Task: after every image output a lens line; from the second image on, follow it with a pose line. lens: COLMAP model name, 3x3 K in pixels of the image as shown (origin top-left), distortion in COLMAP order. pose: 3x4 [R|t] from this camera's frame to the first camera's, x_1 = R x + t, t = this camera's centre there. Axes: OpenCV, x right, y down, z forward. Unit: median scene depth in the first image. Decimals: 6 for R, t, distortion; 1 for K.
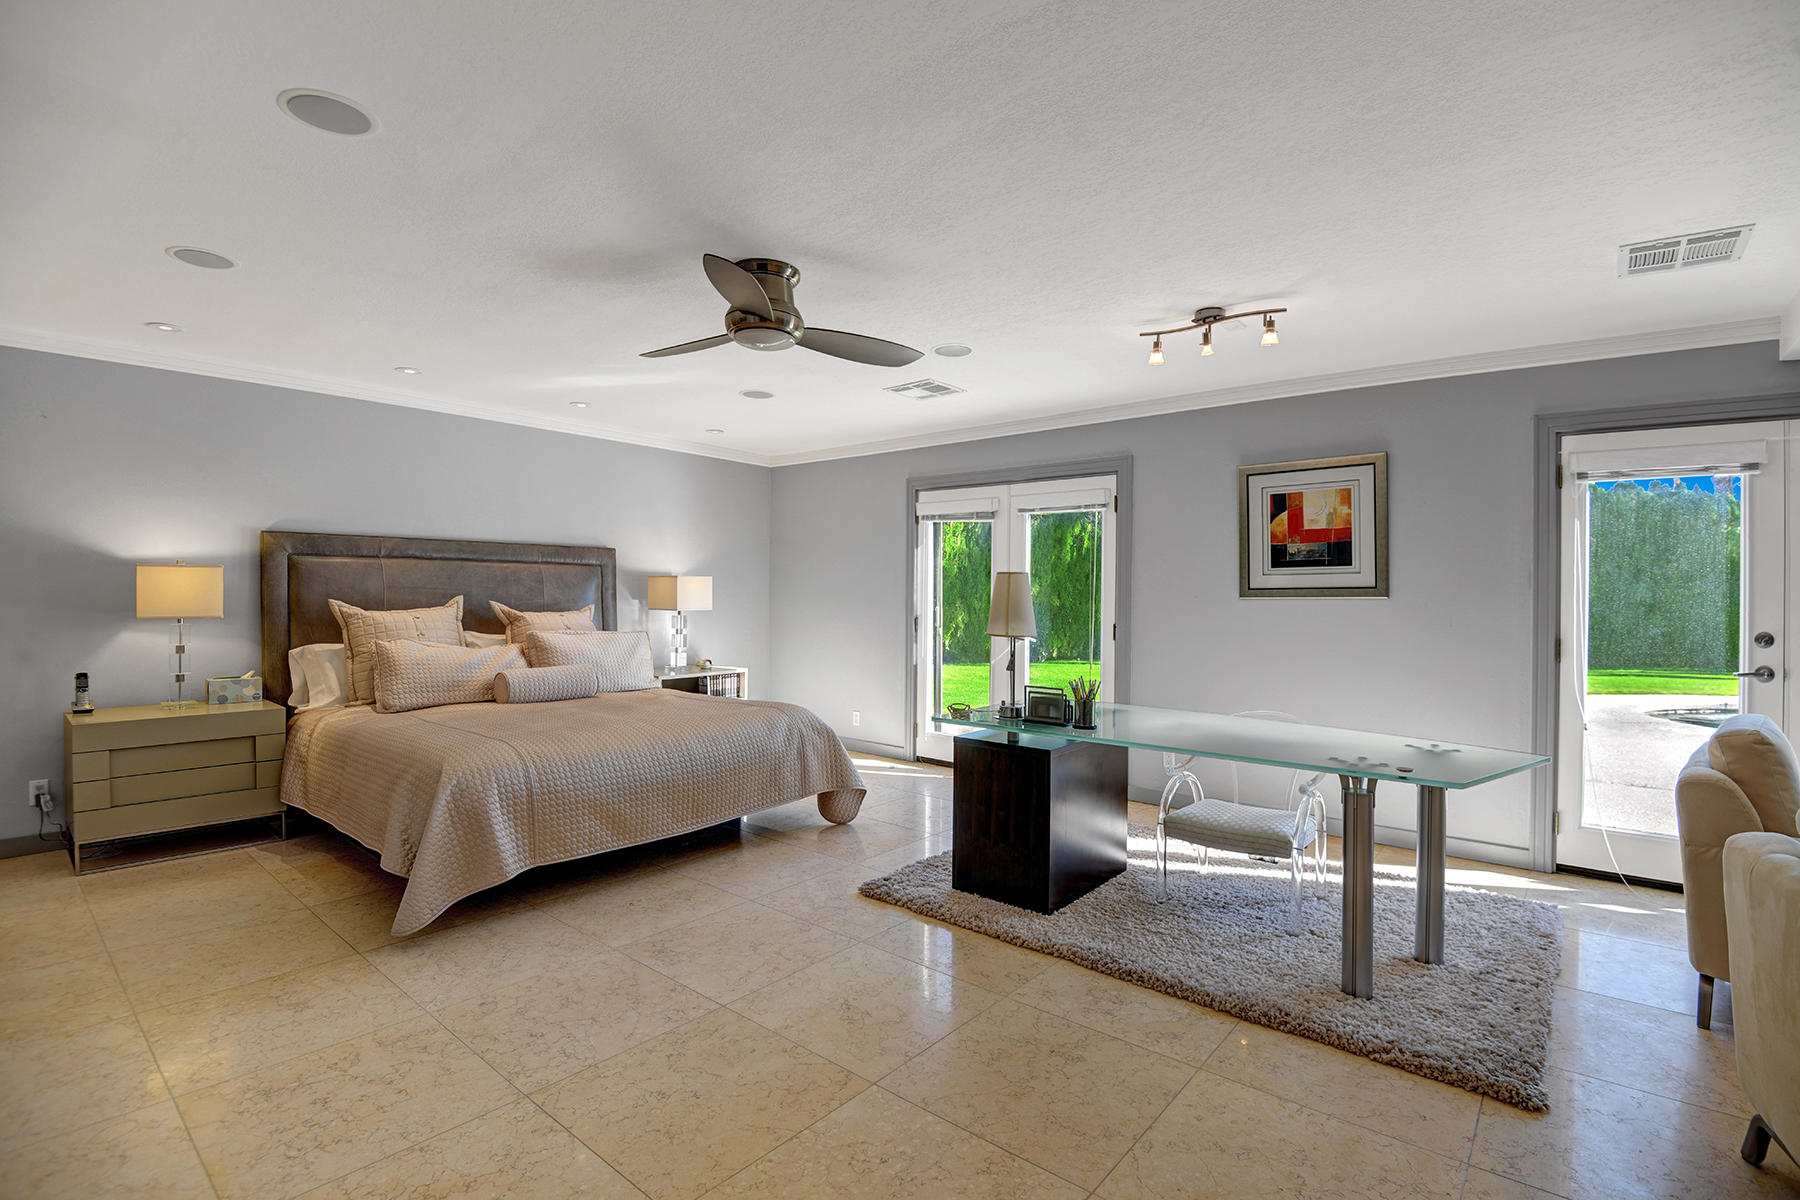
lens RADIAL K [[834.7, 0, 893.4], [0, 834.7, 597.4], [0, 0, 1]] dist [-0.004385, -0.013221]
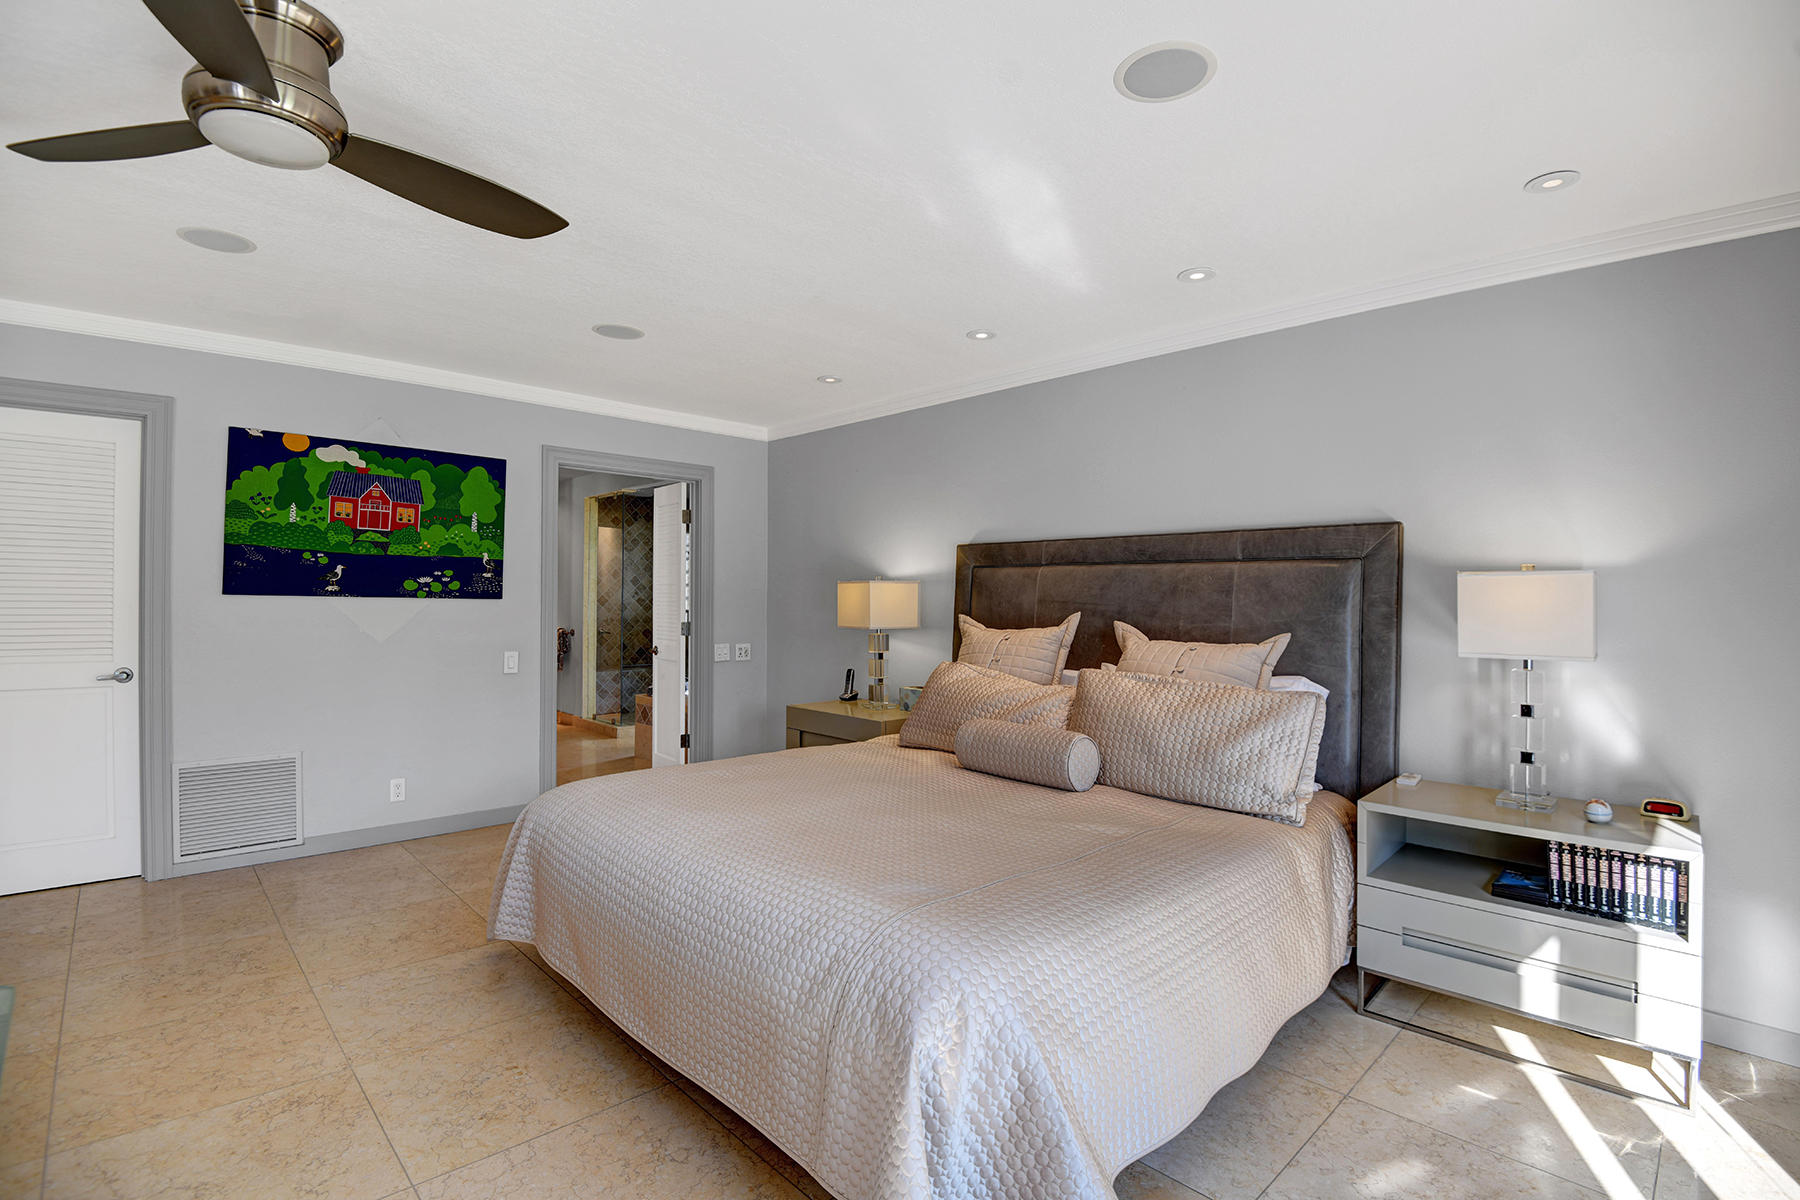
lens RADIAL K [[834.7, 0, 897.8], [0, 834.7, 591.2], [0, 0, 1]] dist [-0.004385, -0.013221]
pose [[-0.121978, -0.009374, -0.992488, 0.233094], [-0.005758, 0.999945, -0.008737, -0.014528], [0.992516, 0.004649, -0.122026, 0.988356]]
